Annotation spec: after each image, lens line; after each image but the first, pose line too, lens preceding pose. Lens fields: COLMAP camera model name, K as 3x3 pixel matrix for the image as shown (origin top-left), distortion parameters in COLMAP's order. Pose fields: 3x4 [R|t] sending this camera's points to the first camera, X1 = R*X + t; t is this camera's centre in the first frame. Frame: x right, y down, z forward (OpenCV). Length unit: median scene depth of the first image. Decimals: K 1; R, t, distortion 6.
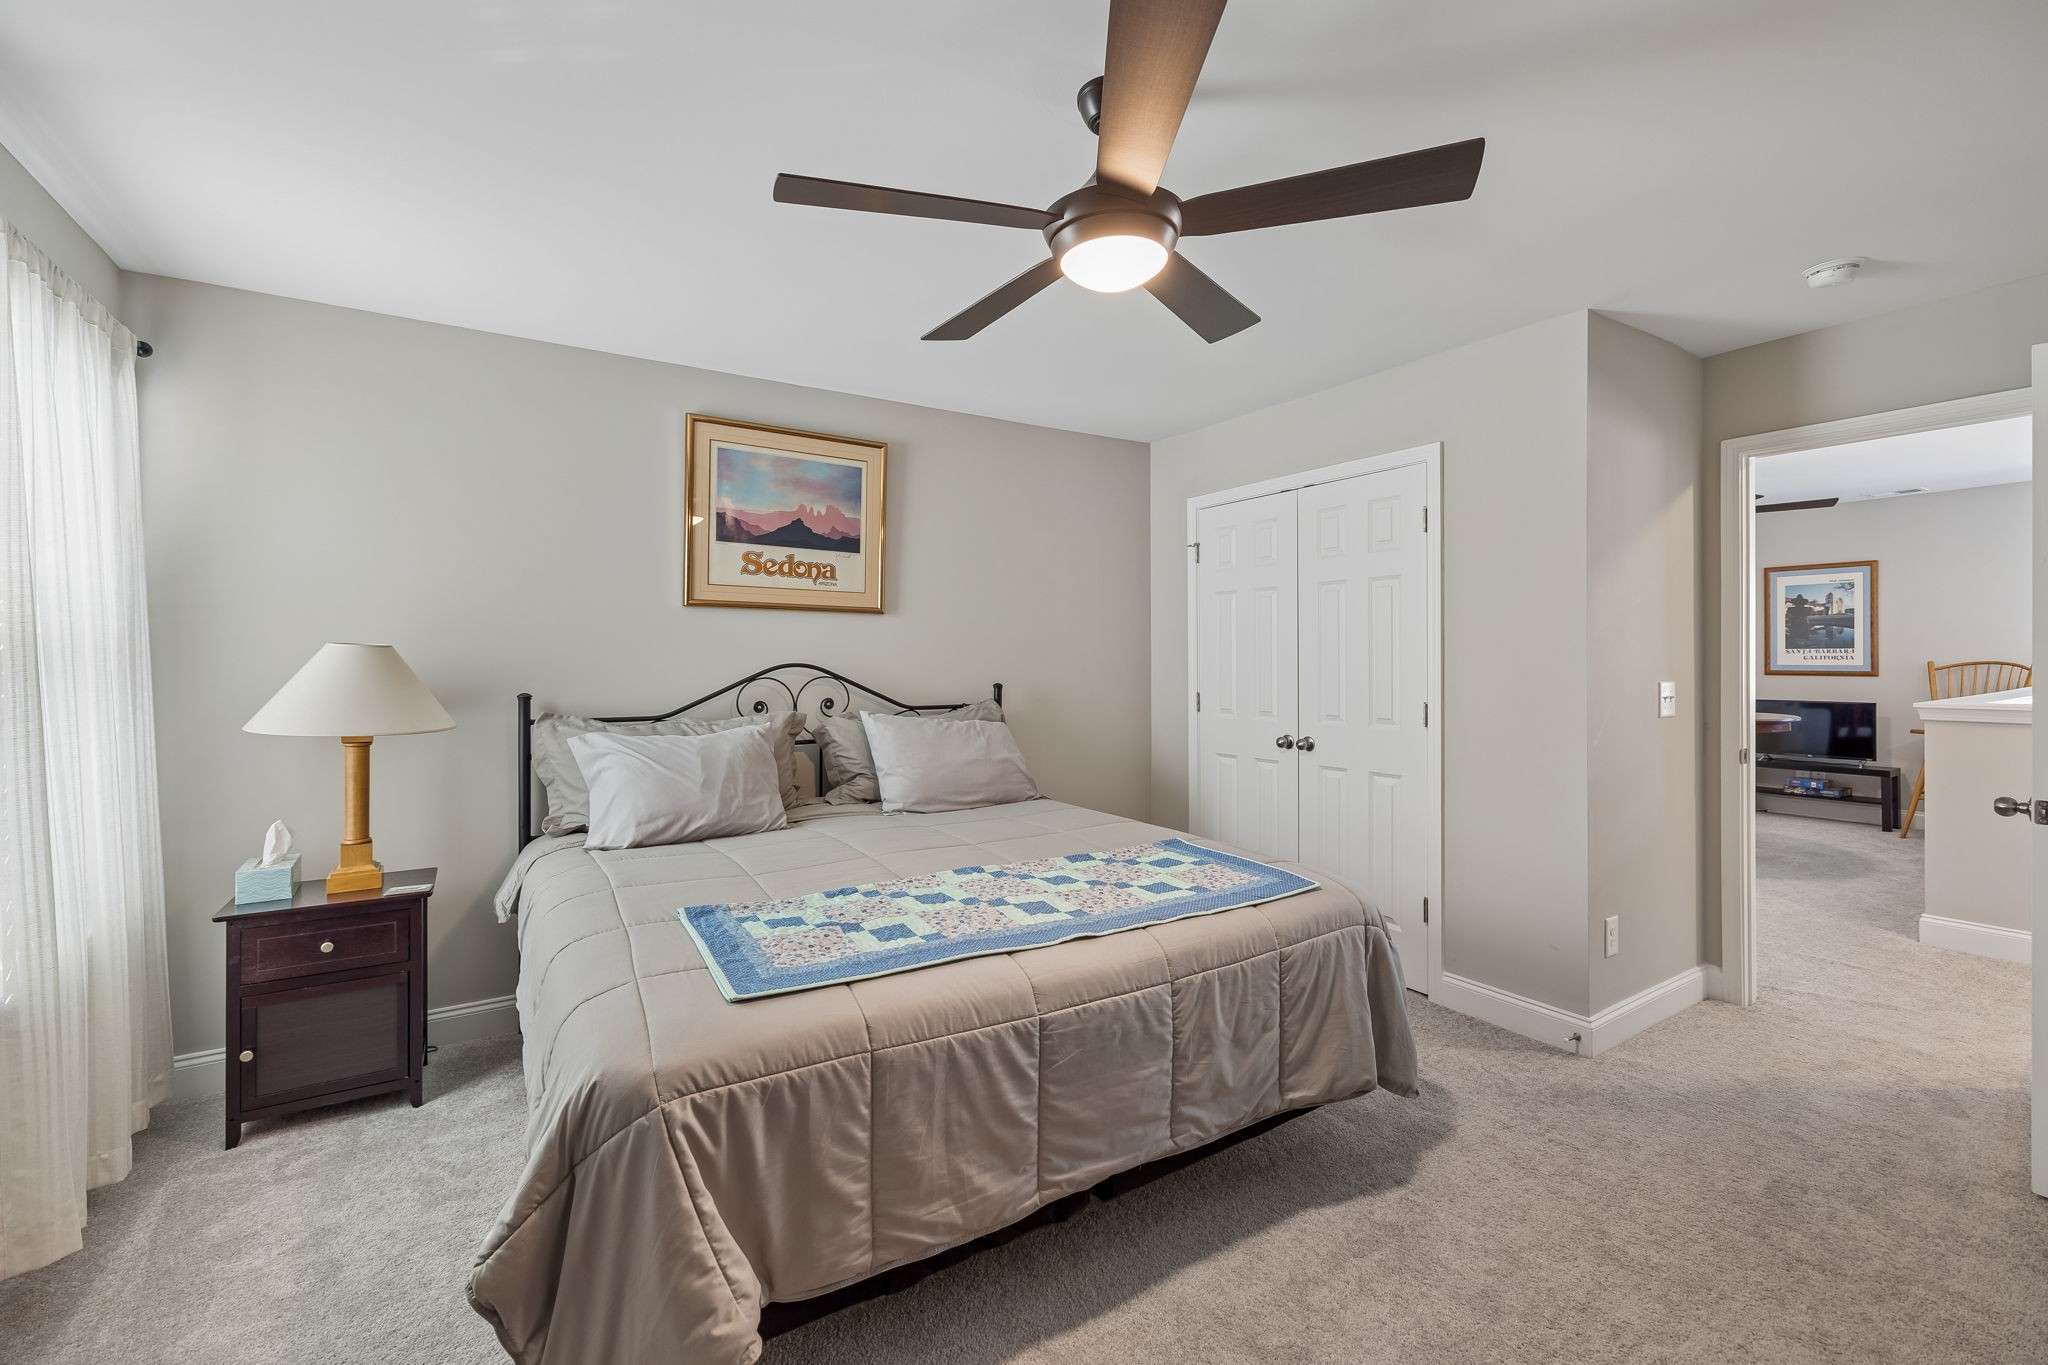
lens RADIAL K [[858.4, 0, 1005.1], [0, 858.4, 668.7], [0, 0, 1]] dist [-0.001210, -0.000018]
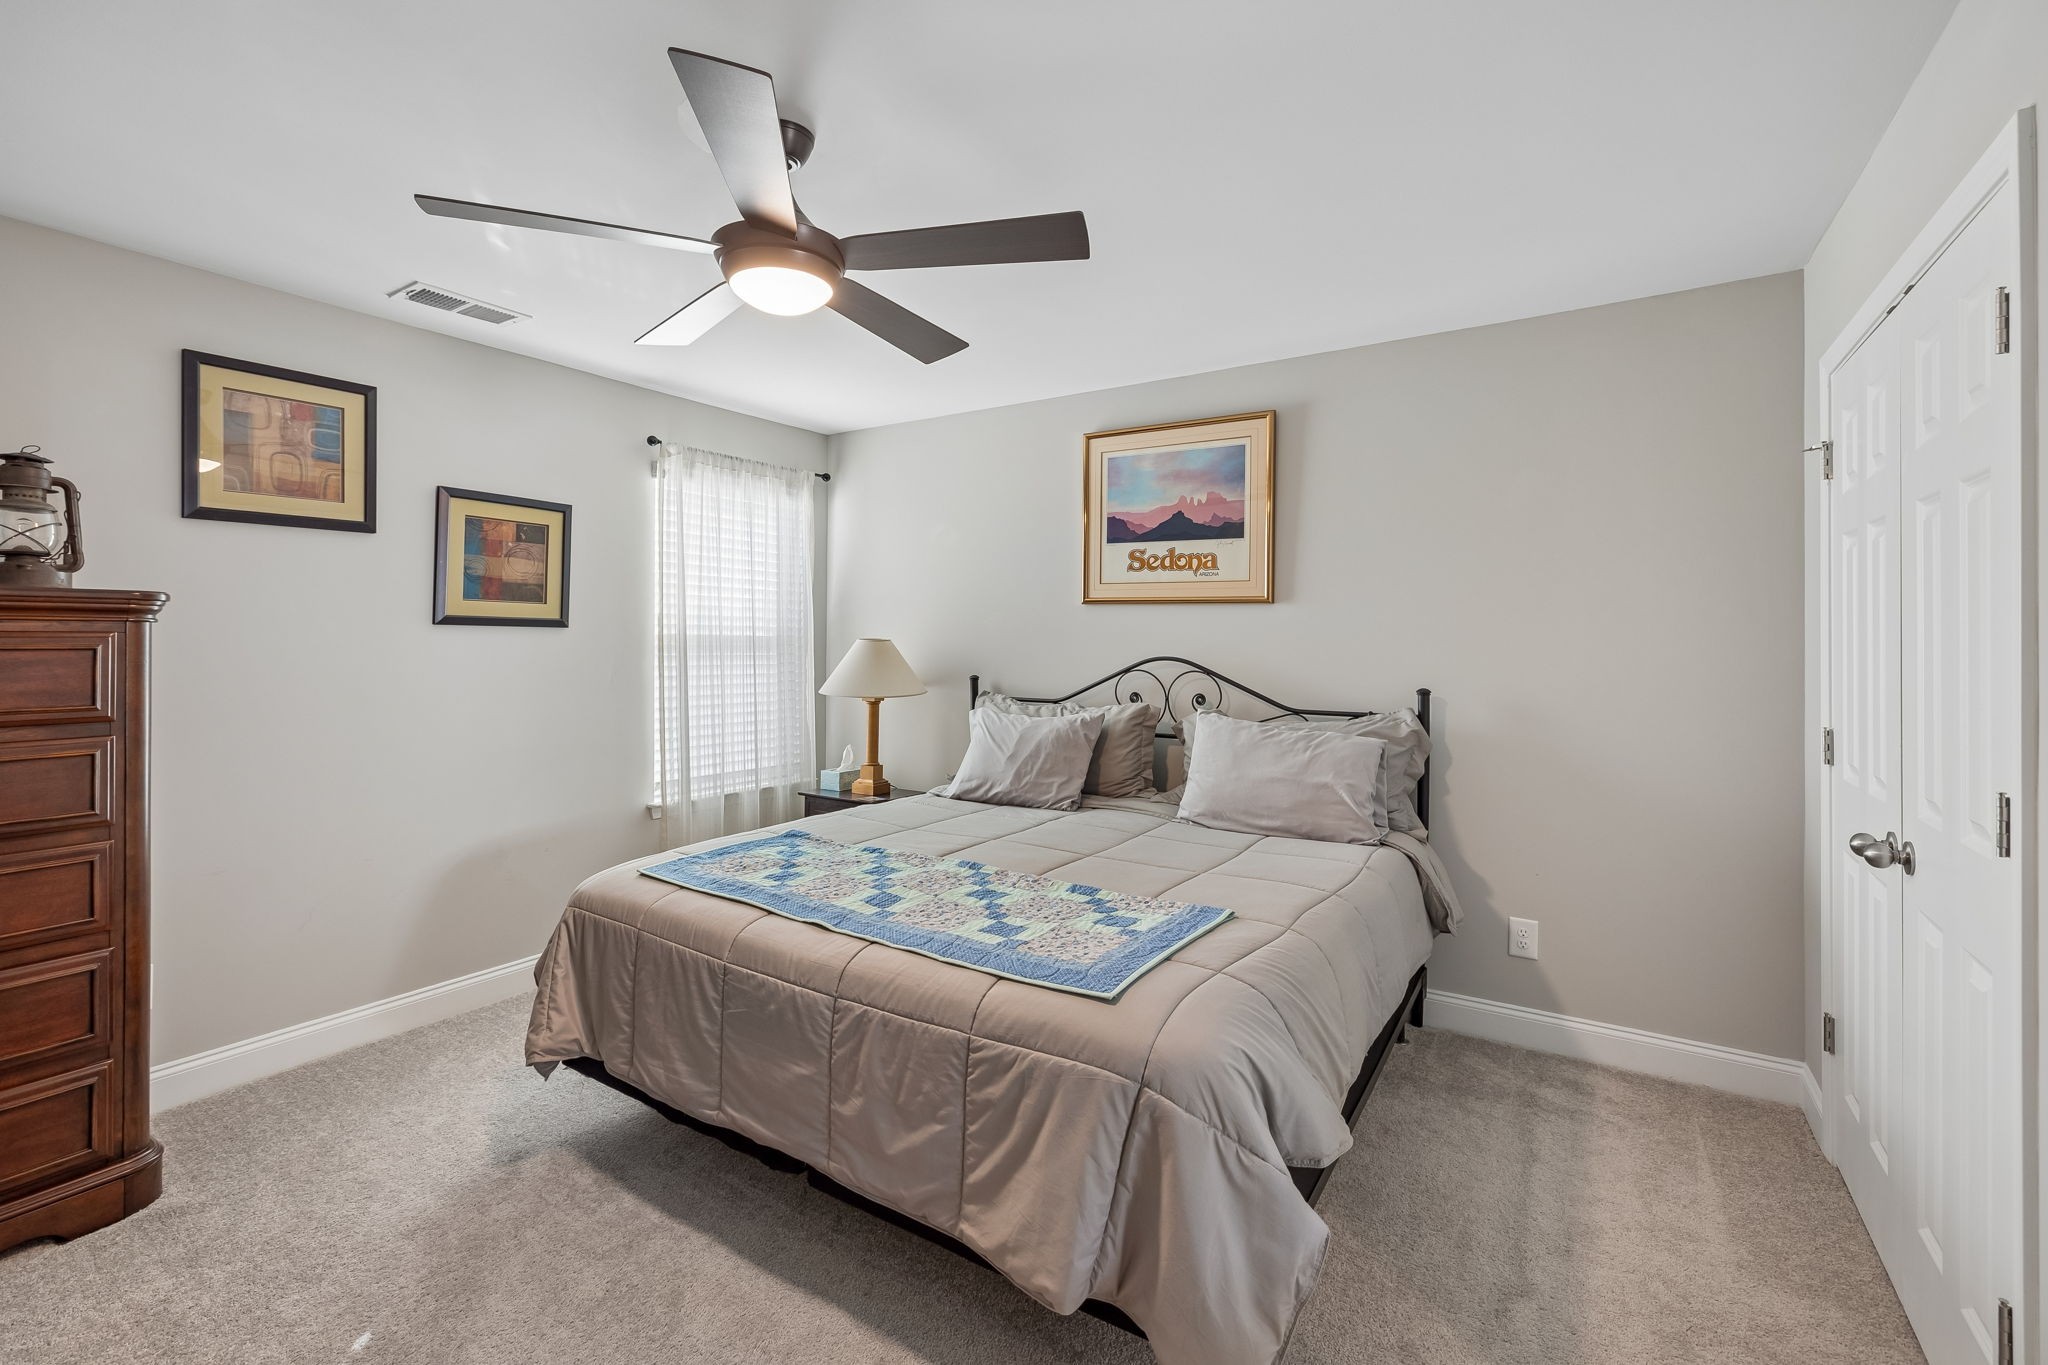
lens RADIAL K [[893.3, 0, 1011.3], [0, 893.3, 642.6], [0, 0, 1]] dist [-0.000113, 0.000072]
pose [[0.422516, 0.007010, -0.906328, 0.629588], [-0.017926, 0.999839, -0.000624, -0.018981], [0.906178, 0.016511, 0.422574, 0.399456]]
